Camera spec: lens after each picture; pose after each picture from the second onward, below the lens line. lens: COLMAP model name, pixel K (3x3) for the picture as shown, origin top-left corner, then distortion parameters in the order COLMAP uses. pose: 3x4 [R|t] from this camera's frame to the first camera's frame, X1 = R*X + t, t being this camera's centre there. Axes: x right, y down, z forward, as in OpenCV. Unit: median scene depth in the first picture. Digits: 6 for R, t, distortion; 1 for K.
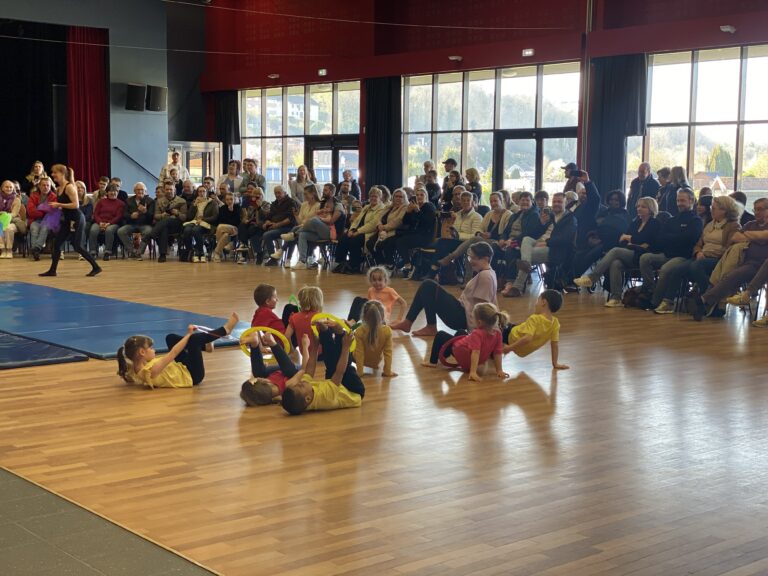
lens RADIAL K [[1151.1, 0, 396.6], [0, 1151.1, 283.2], [0, 0, 1]] dist [0.112393, 0.000000]
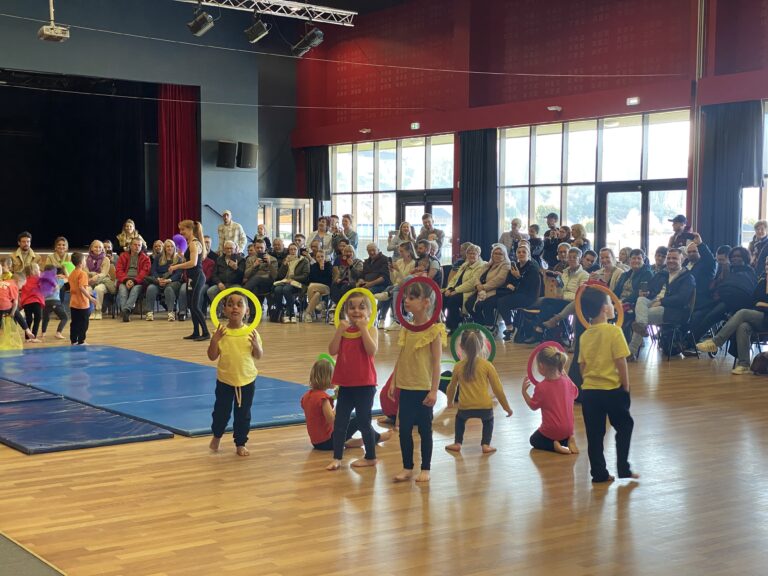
lens RADIAL K [[1151.1, 0, 400.6], [0, 1151.1, 303.7], [0, 0, 1]] dist [0.112393, 0.000000]
pose [[0.997456, -0.002480, -0.071237, -0.009824], [0.000406, 0.999576, -0.029110, -0.005873], [0.071279, 0.029007, 0.997035, 0.045220]]
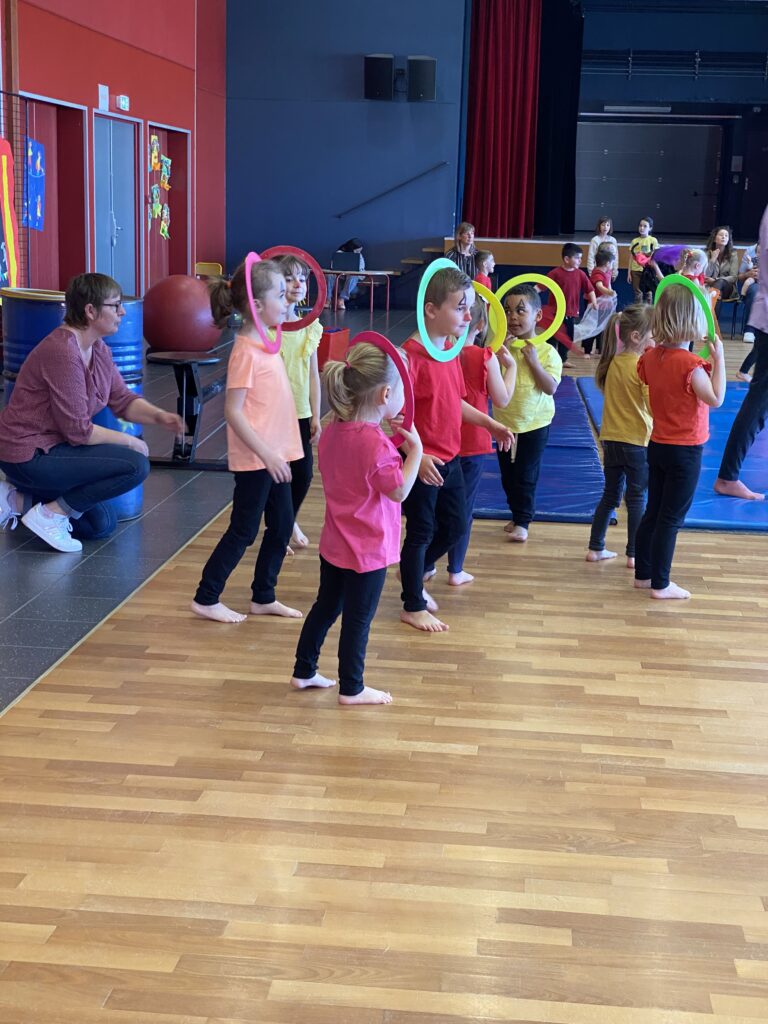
lens RADIAL K [[1534.8, 0, 378.7], [0, 1534.8, 522.4], [0, 0, 1]] dist [0.112393, 0.000000]
pose [[0.687692, 0.150237, -0.710288, 0.093475], [-0.087844, 0.988385, 0.124010, -0.009429], [0.720669, -0.022886, 0.692902, 0.175738]]
